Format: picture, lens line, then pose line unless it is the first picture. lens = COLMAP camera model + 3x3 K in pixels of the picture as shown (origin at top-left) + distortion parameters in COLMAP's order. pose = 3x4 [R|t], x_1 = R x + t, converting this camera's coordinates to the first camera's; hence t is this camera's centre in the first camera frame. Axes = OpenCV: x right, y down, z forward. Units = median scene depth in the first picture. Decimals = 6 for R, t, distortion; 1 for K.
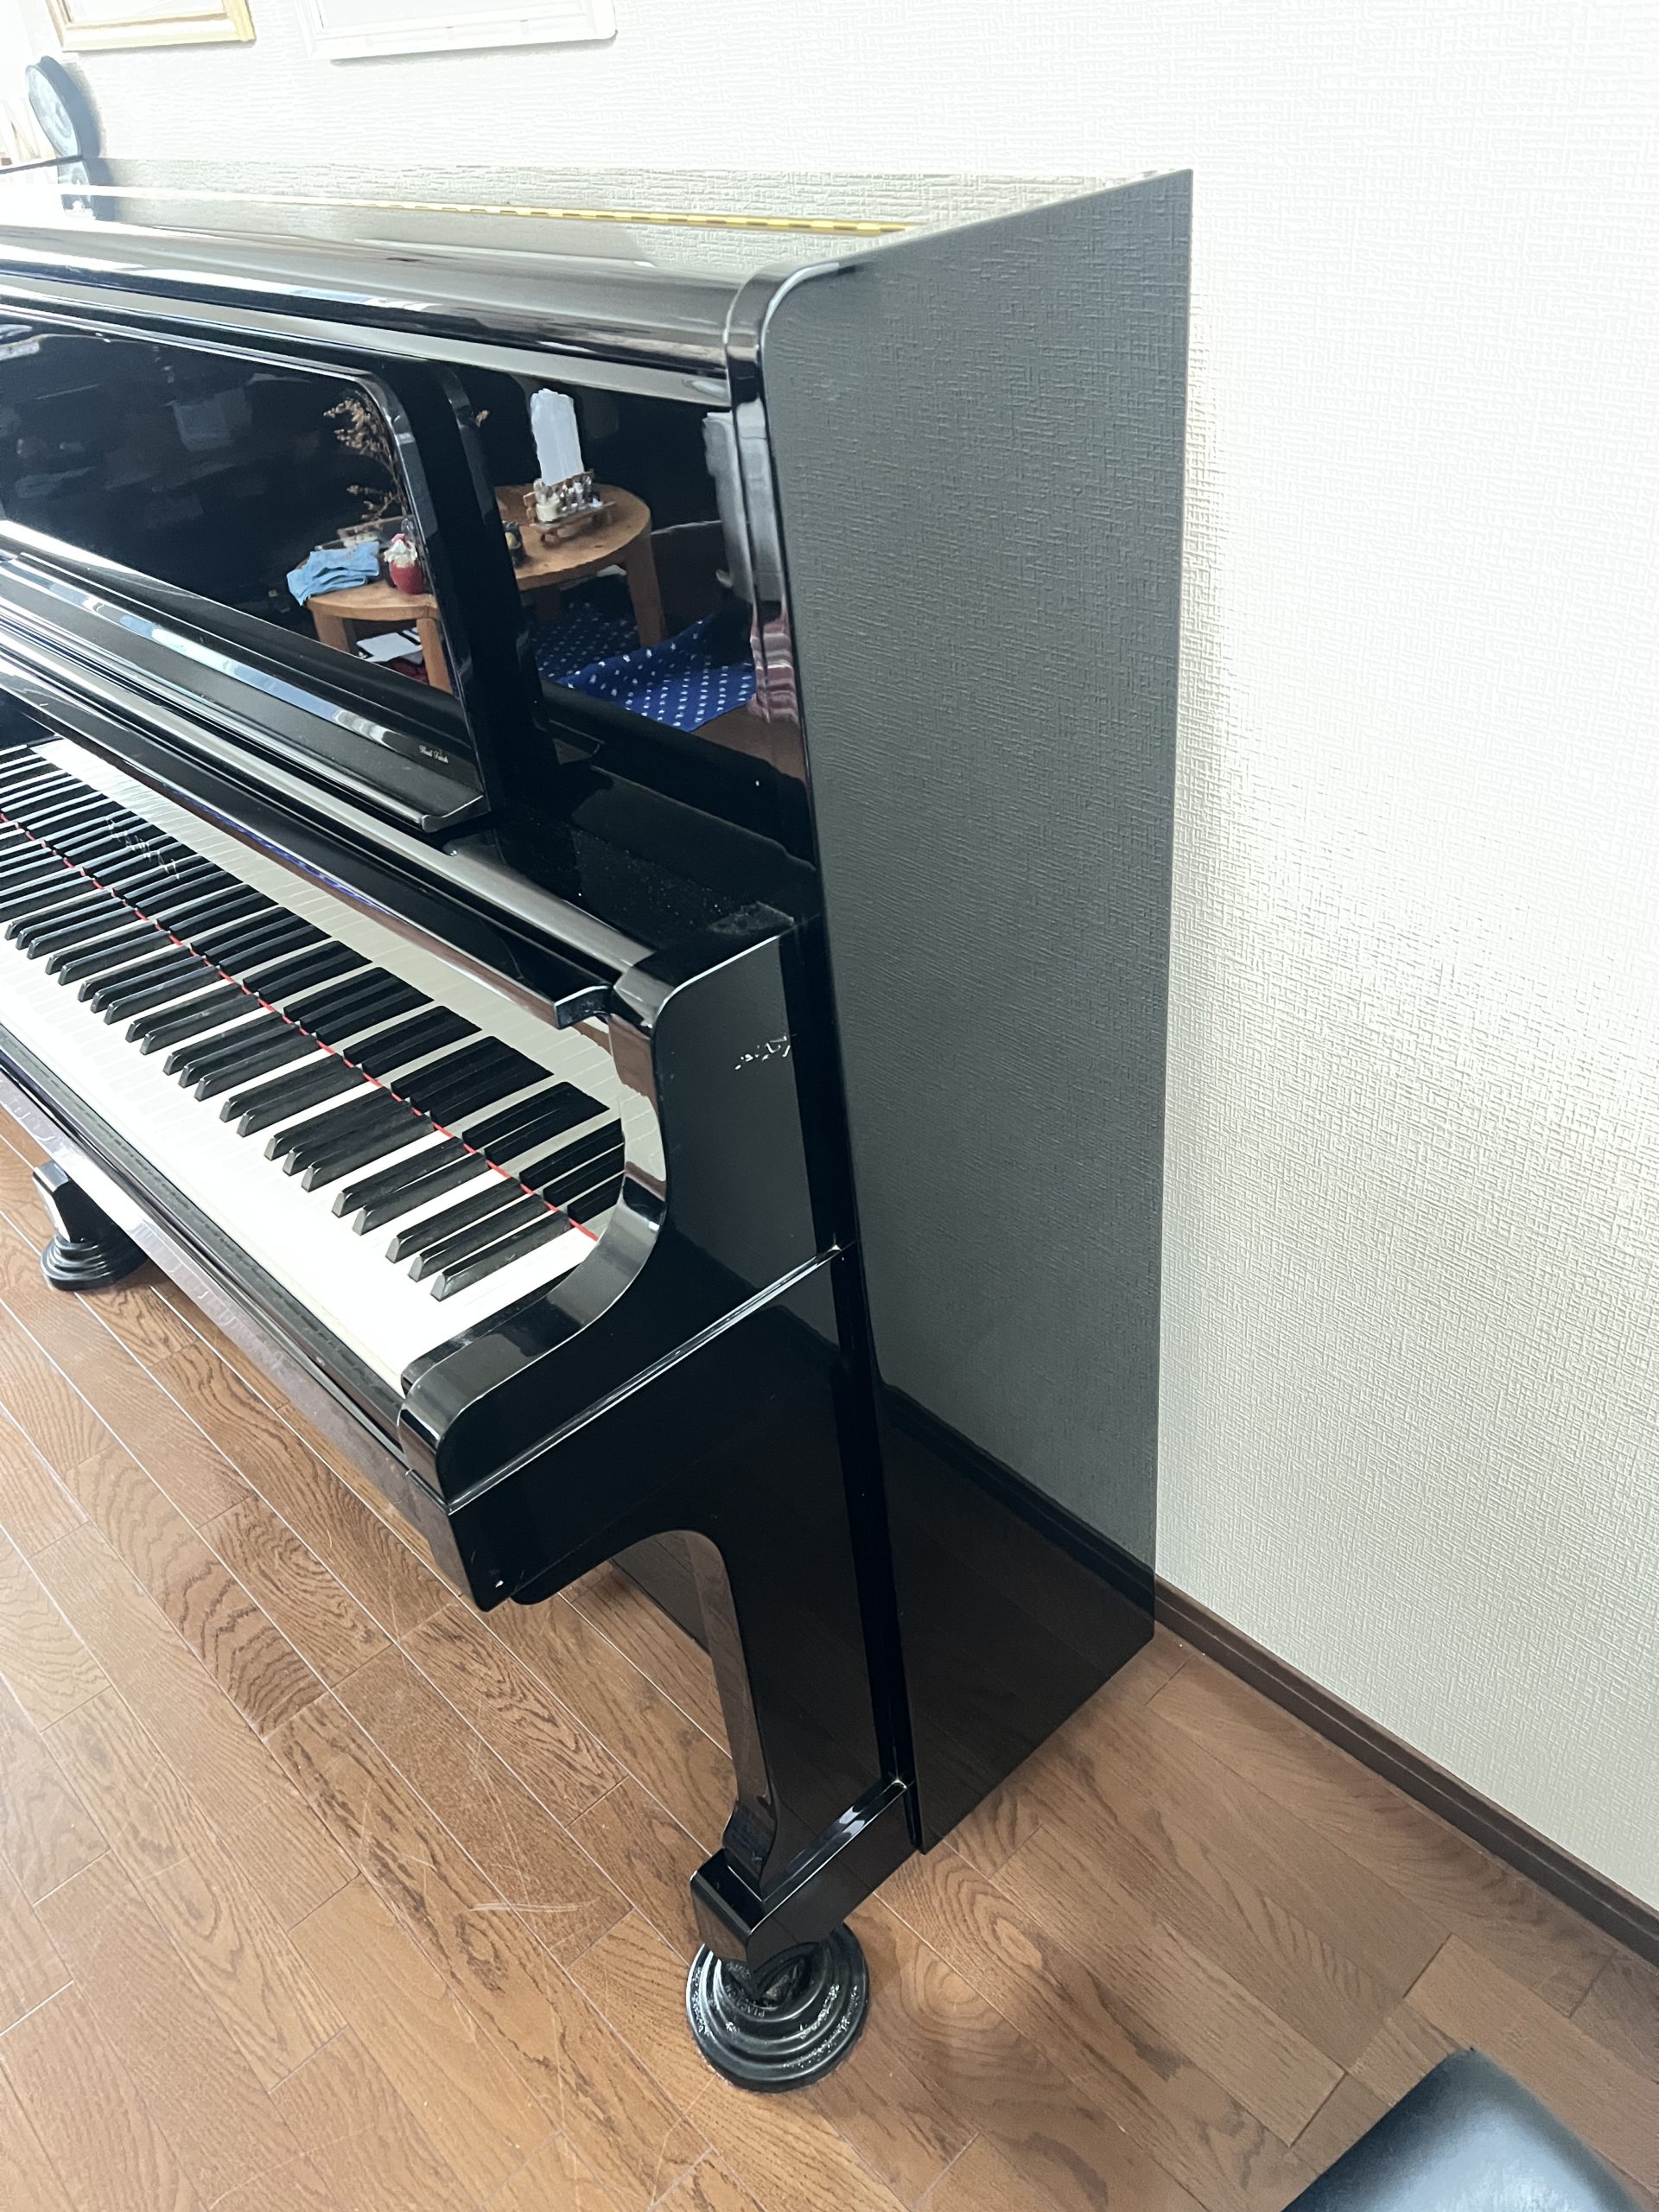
lens RADIAL K [[1686.1, 0, 840.6], [0, 1686.1, 1096.3], [0, 0, 1]] dist [0.013320, -0.028827]
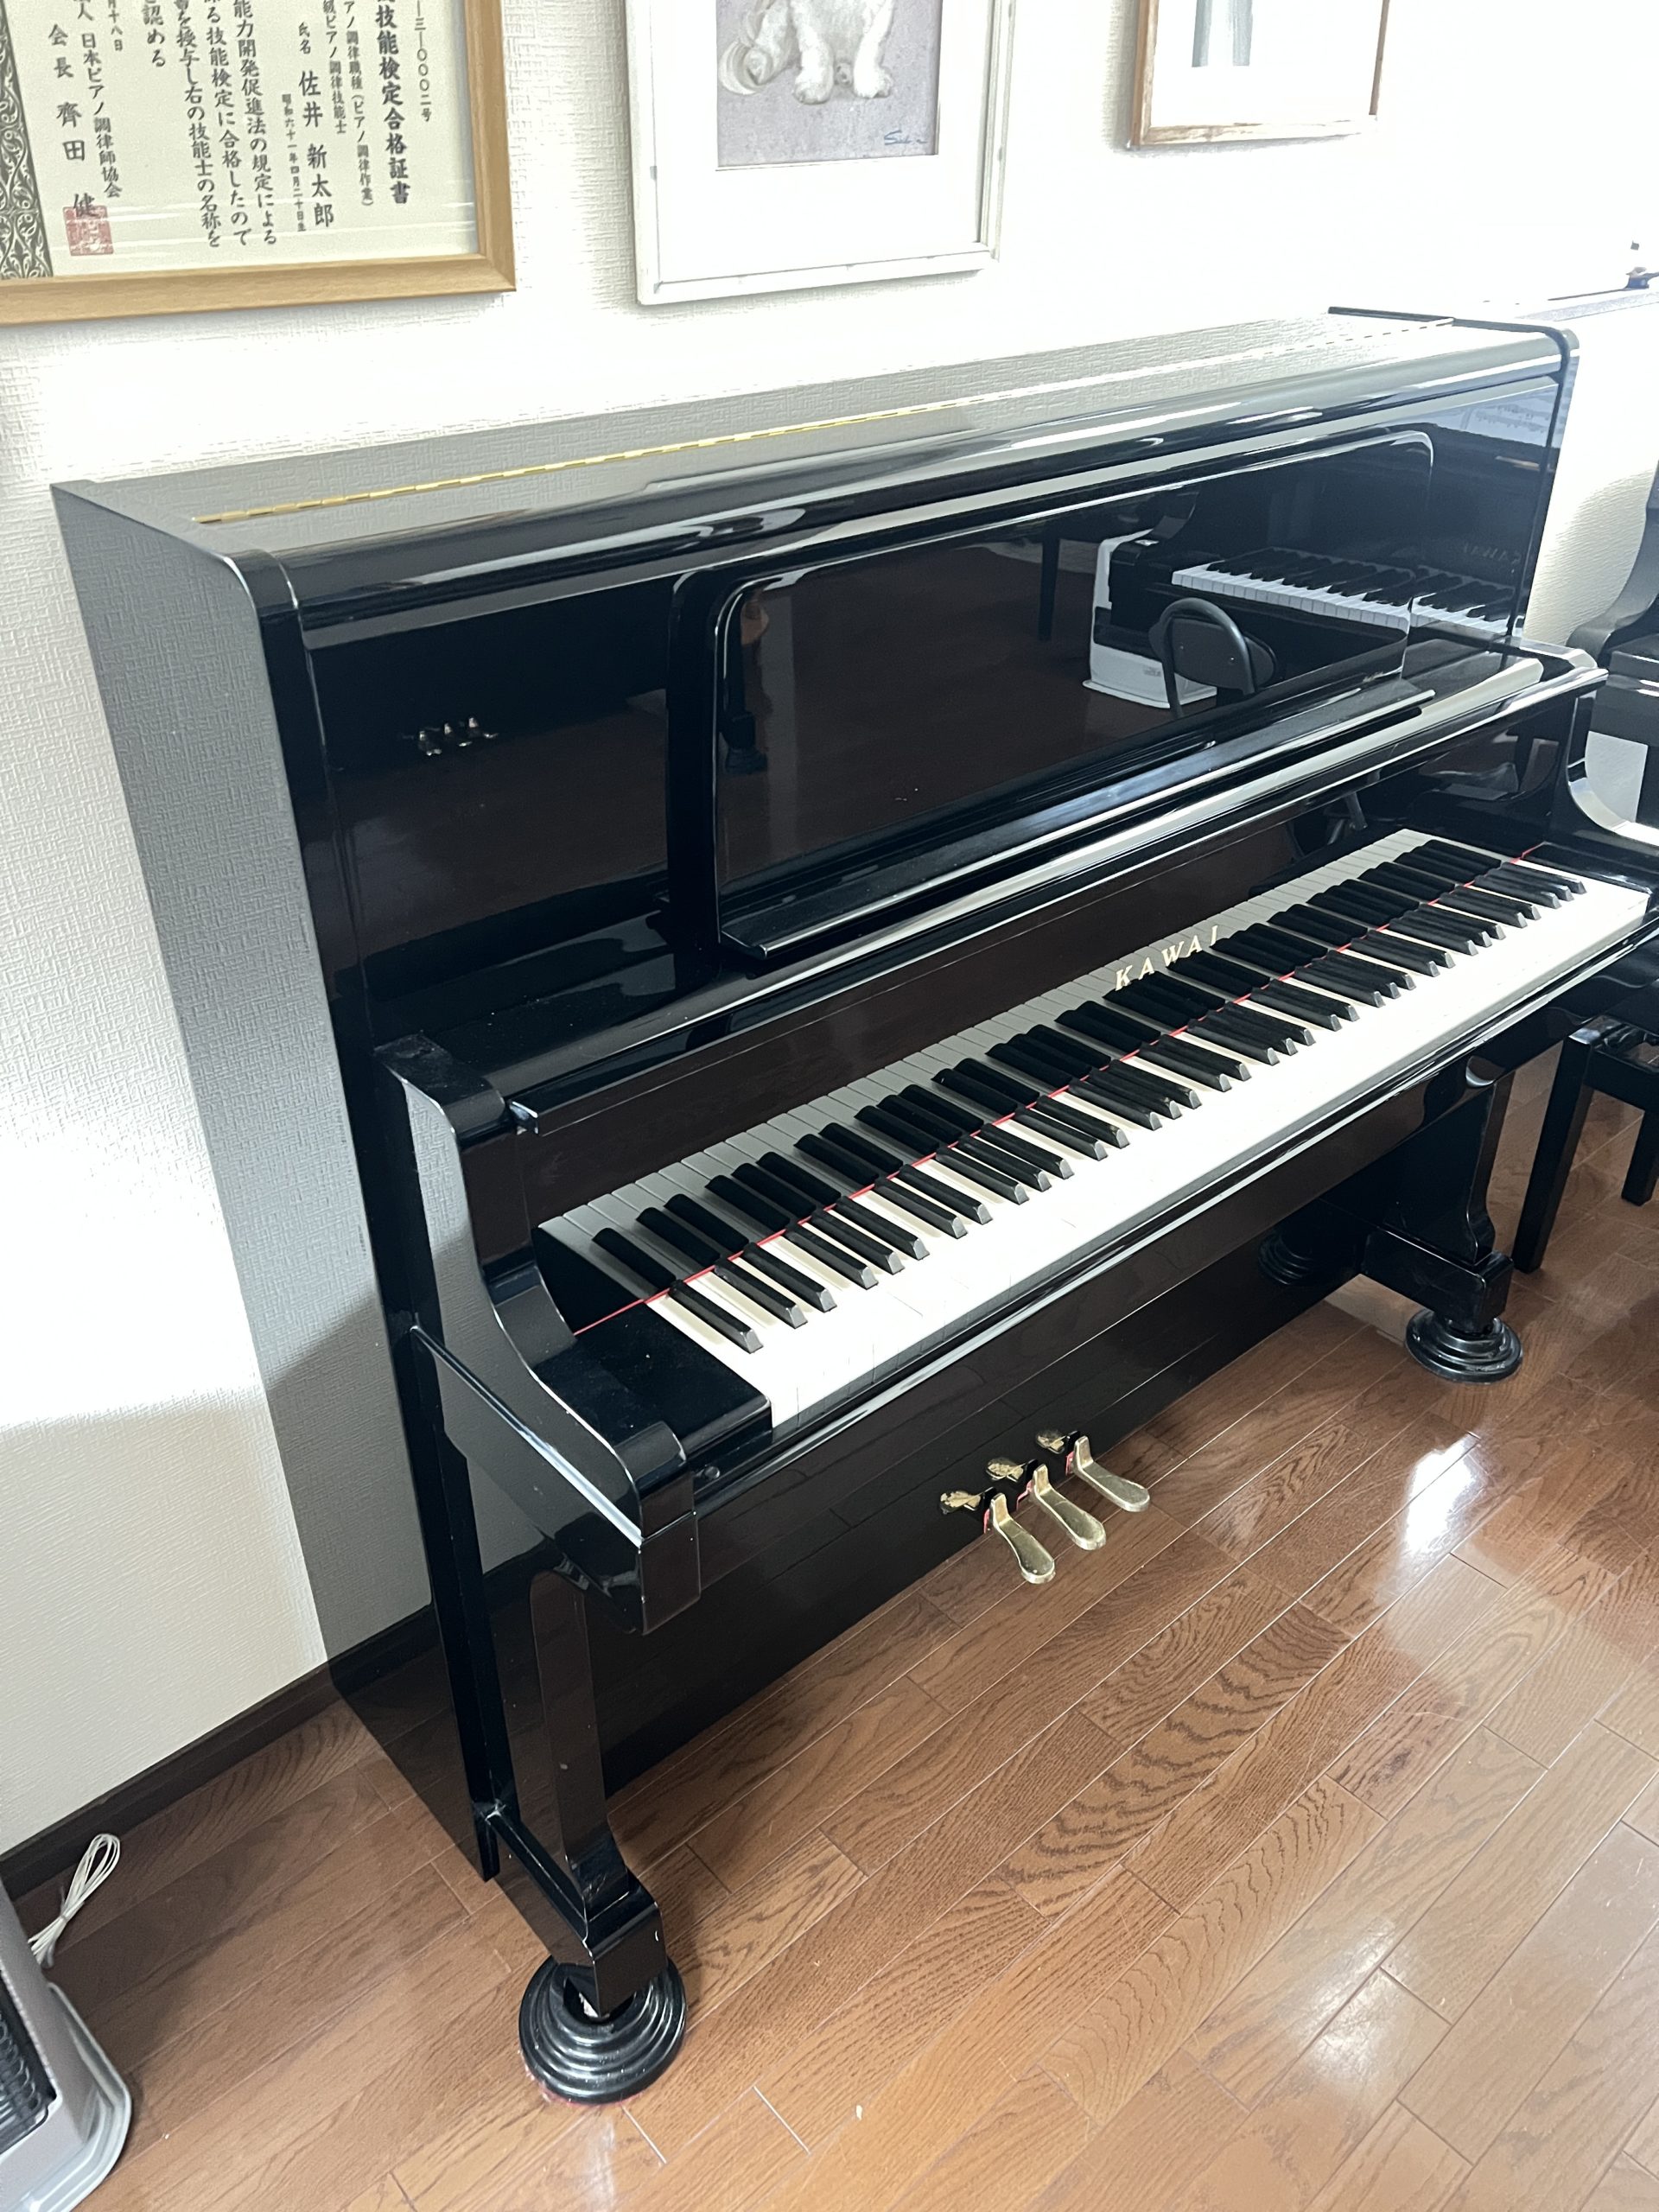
lens RADIAL K [[1686.1, 0, 810.2], [0, 1686.1, 1116.8], [0, 0, 1]] dist [0.013320, -0.028827]
pose [[0.028059, -0.445781, 0.894702, -1.224229], [0.567396, 0.743993, 0.352897, -0.502954], [-0.822967, 0.497748, 0.273810, 0.809434]]
